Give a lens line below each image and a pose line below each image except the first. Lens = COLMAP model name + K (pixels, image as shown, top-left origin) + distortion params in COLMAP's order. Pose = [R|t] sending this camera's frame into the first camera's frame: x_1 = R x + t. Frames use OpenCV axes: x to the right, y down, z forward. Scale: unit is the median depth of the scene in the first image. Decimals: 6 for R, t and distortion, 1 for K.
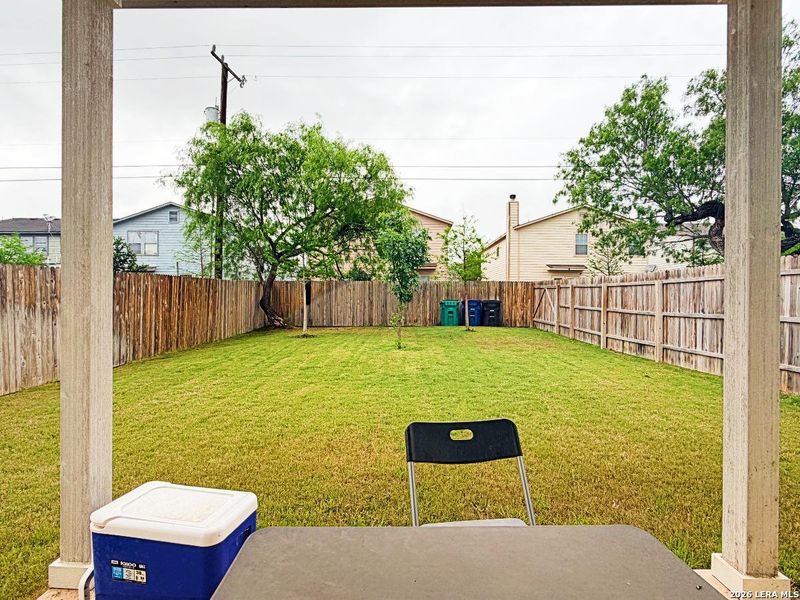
lens RADIAL K [[444.3, 0, 399.7], [0, 444.3, 298.8], [0, 0, 1]] dist [0.002781, -0.001914]
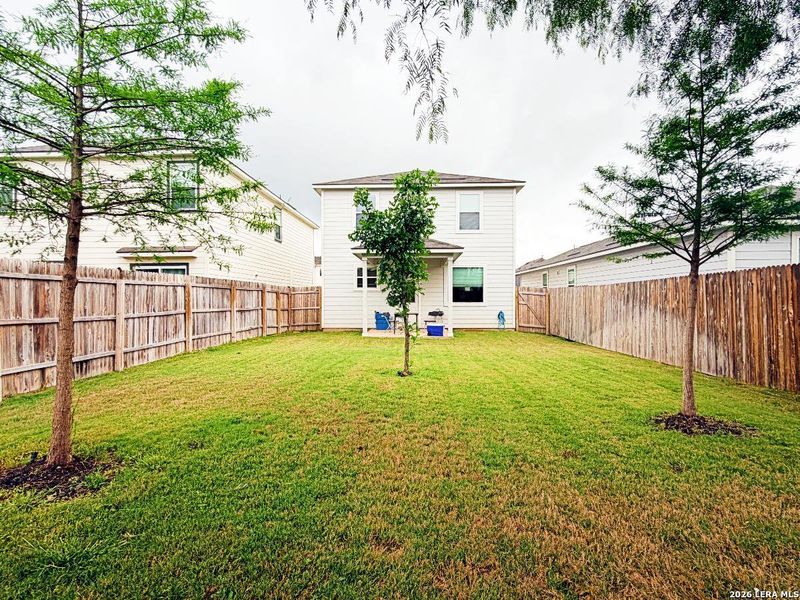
lens RADIAL K [[444.3, 0, 399.7], [0, 444.3, 297.5], [0, 0, 1]] dist [0.002781, -0.001914]
pose [[-0.999153, -0.003364, 0.041007, -0.024427], [-0.003403, 0.999994, -0.000878, -0.007129], [-0.041004, -0.001016, -0.999158, 2.016733]]
